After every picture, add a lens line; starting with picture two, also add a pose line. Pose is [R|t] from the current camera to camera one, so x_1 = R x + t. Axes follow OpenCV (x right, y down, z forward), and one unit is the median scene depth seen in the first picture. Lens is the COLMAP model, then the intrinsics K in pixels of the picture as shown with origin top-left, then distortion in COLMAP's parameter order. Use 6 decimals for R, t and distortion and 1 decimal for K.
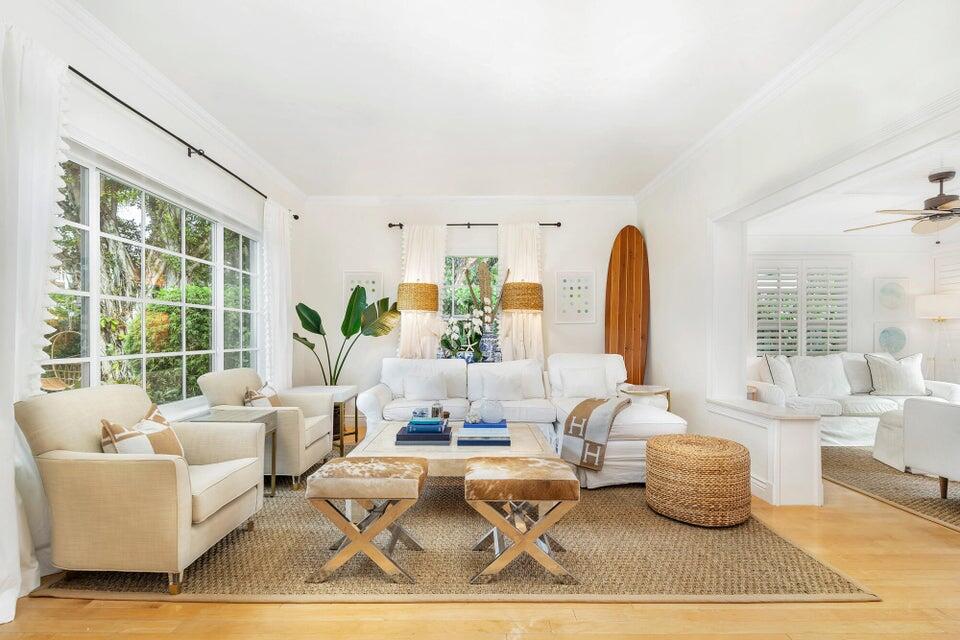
lens RADIAL K [[447.0, 0, 477.7], [0, 447.0, 341.2], [0, 0, 1]] dist [0.000067, 0.000214]
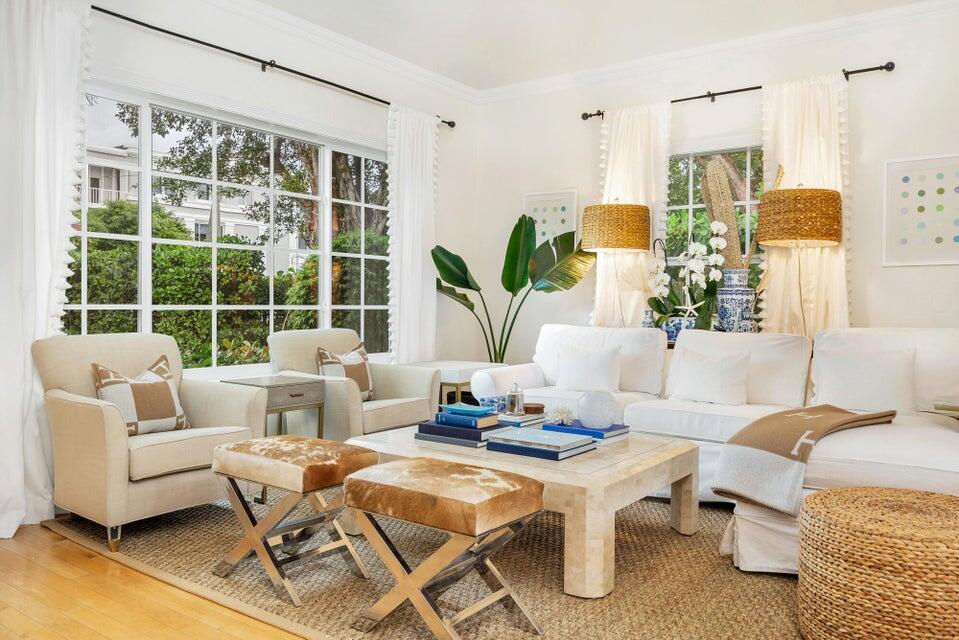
lens RADIAL K [[736.0, 0, 479.5], [0, 736.0, 320.0], [0, 0, 1]] dist [-0.000937, -0.003399]
pose [[0.808685, 0.019167, -0.587929, 0.319230], [-0.014942, 0.999816, 0.012043, 0.018700], [0.588052, -0.000954, 0.808823, 0.075696]]
